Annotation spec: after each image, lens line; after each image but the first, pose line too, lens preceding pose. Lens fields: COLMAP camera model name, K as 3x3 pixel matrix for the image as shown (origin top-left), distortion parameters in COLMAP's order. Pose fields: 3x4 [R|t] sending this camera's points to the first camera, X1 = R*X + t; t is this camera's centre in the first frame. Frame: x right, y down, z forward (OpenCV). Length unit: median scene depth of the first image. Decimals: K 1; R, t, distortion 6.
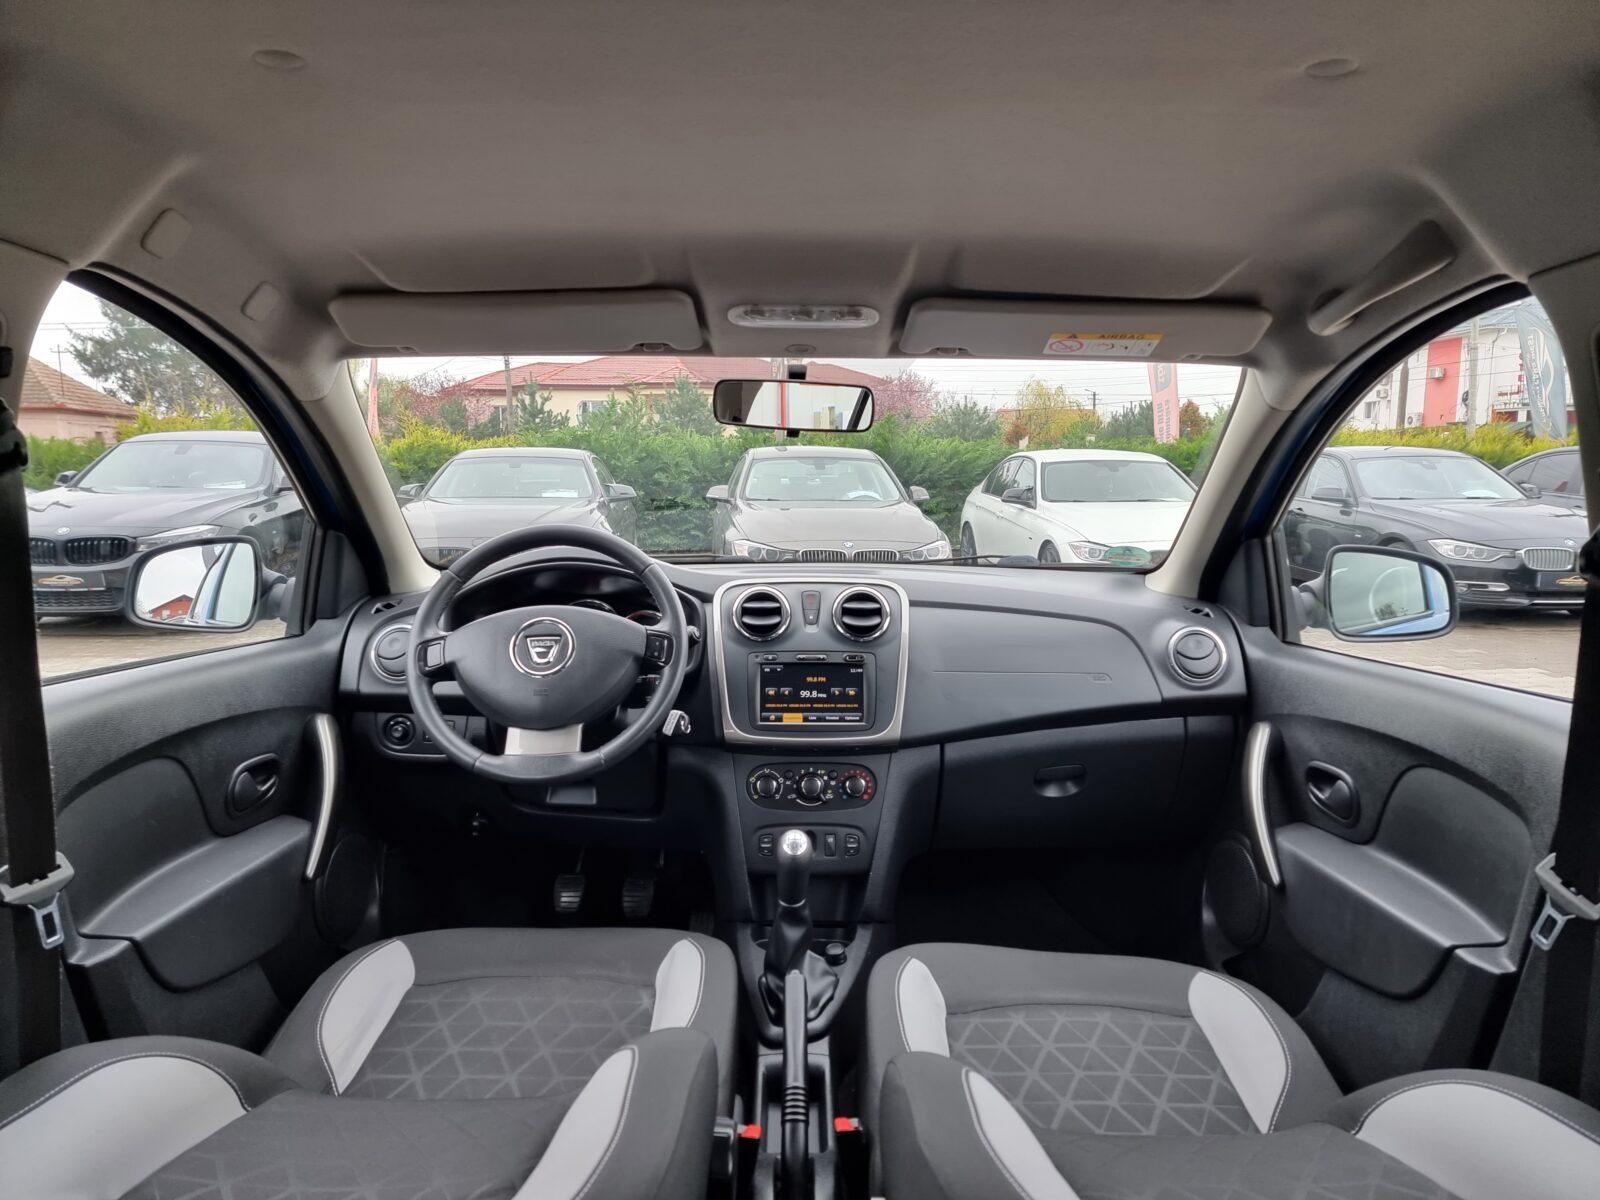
lens RADIAL K [[1117.1, 0, 800.0], [0, 1117.1, 600.0], [0, 0, 1]] dist [0.171482, -0.178057]
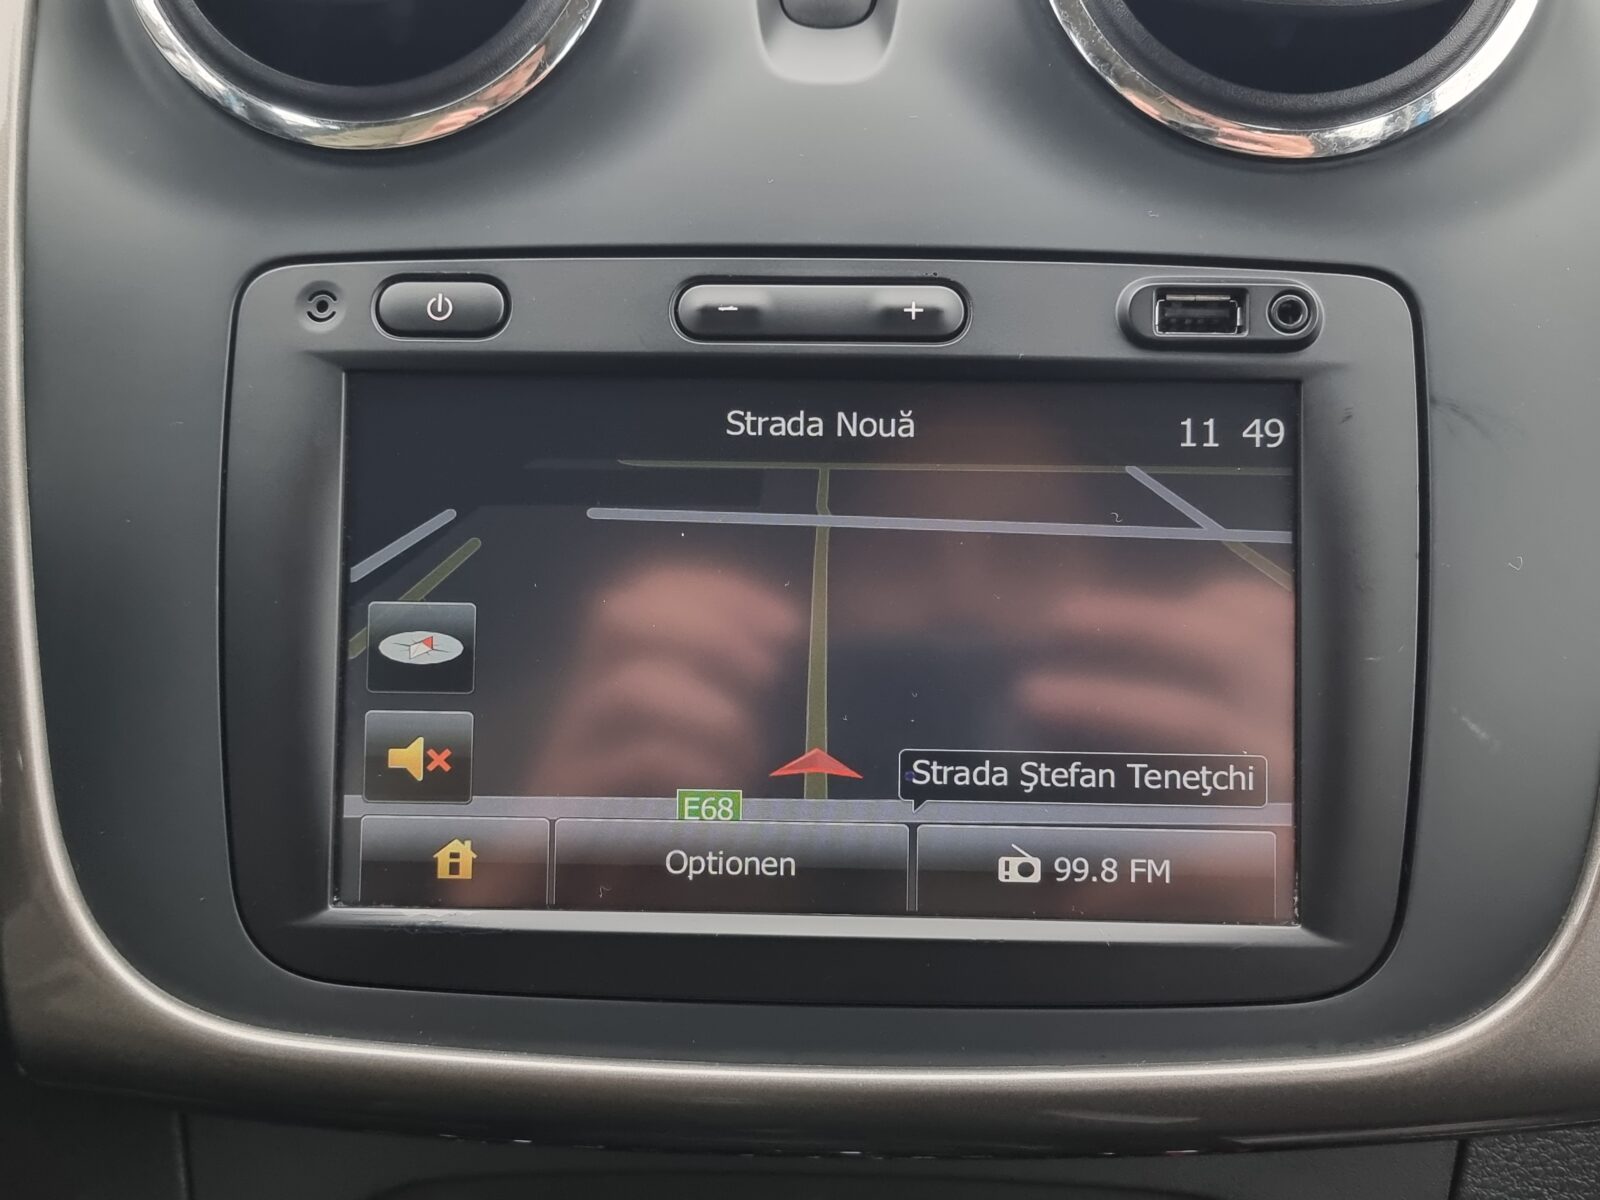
lens RADIAL K [[1667.6, 0, 800.0], [0, 1667.6, 600.0], [0, 0, 1]] dist [0.020613, 0.012017]
pose [[0.999432, 0.012285, -0.031375, 0.013563], [-0.006710, 0.985083, 0.171948, 0.050735], [0.033020, -0.171640, 0.984606, 0.826354]]
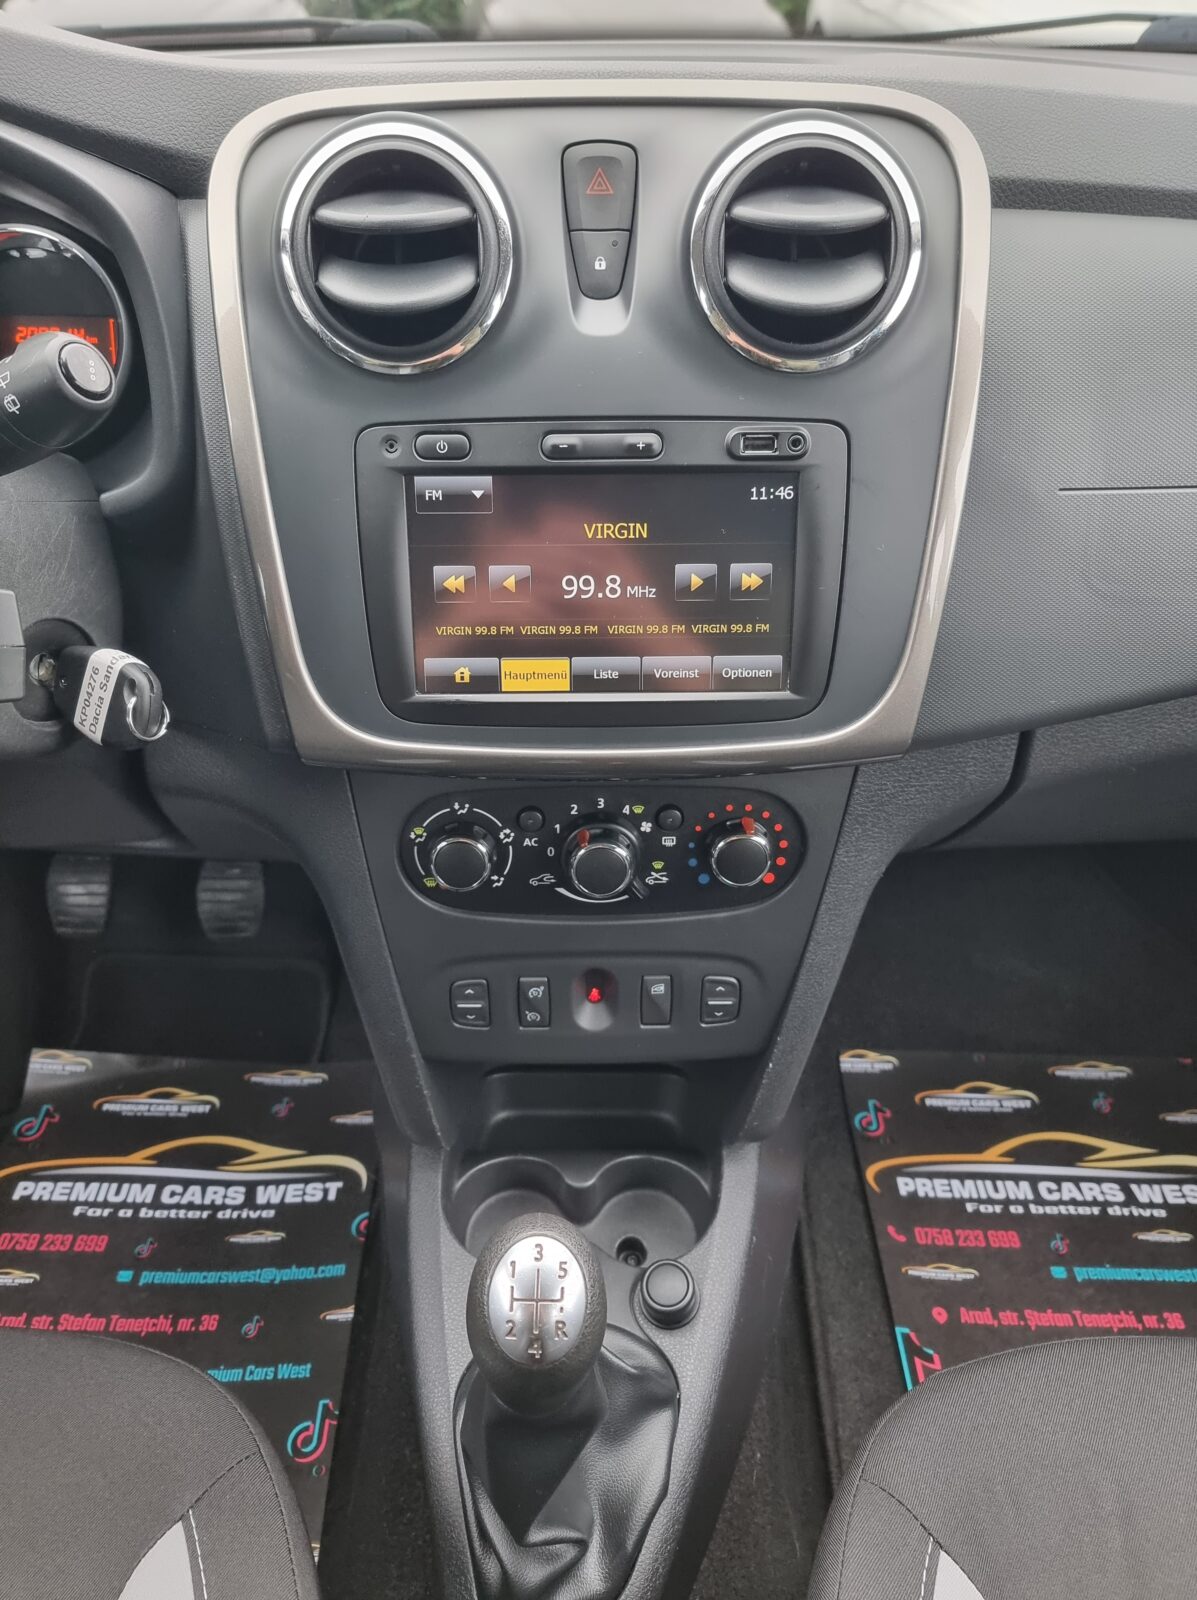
lens RADIAL K [[1136.7, 0, 587.4], [0, 1136.7, 799.9], [0, 0, 1]] dist [0.068954, -0.056410]
pose [[0.999968, -0.006983, -0.004024, 0.007329], [0.008059, 0.871339, 0.490616, -0.006594], [0.000081, -0.490632, 0.871367, 0.721197]]
